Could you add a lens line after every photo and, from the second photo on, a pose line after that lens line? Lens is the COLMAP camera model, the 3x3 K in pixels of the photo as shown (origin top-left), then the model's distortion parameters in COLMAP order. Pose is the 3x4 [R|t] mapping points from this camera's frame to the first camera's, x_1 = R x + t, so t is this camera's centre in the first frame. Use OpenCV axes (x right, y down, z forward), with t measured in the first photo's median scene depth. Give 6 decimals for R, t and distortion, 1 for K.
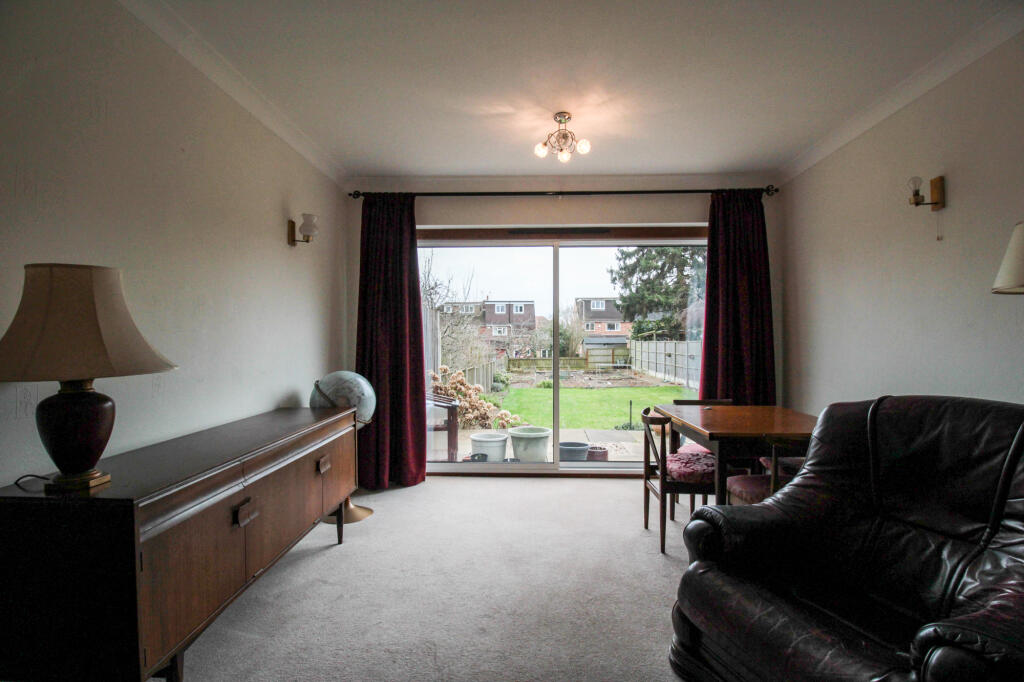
lens RADIAL K [[481.0, 0, 503.0], [0, 481.0, 330.4], [0, 0, 1]] dist [-0.010761, -0.007427]
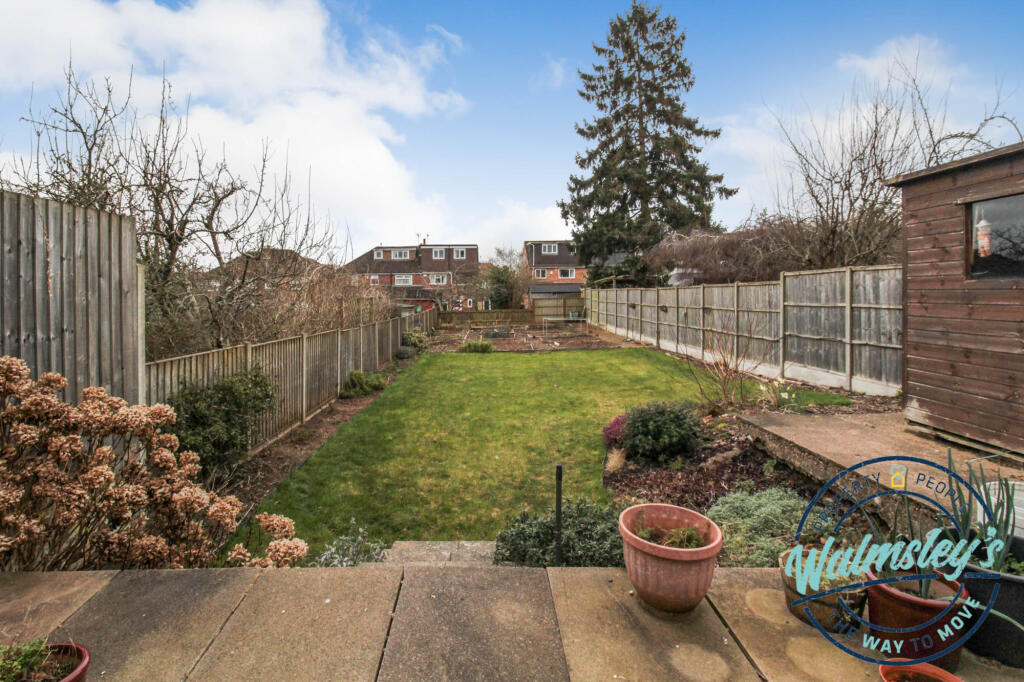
lens RADIAL K [[481.0, 0, 486.1], [0, 481.0, 302.6], [0, 0, 1]] dist [-0.010761, -0.007427]
pose [[0.998641, -0.008418, 0.051433, 0.052907], [0.006045, 0.998917, 0.046124, 0.006079], [-0.051766, -0.045750, 0.997611, 0.185565]]
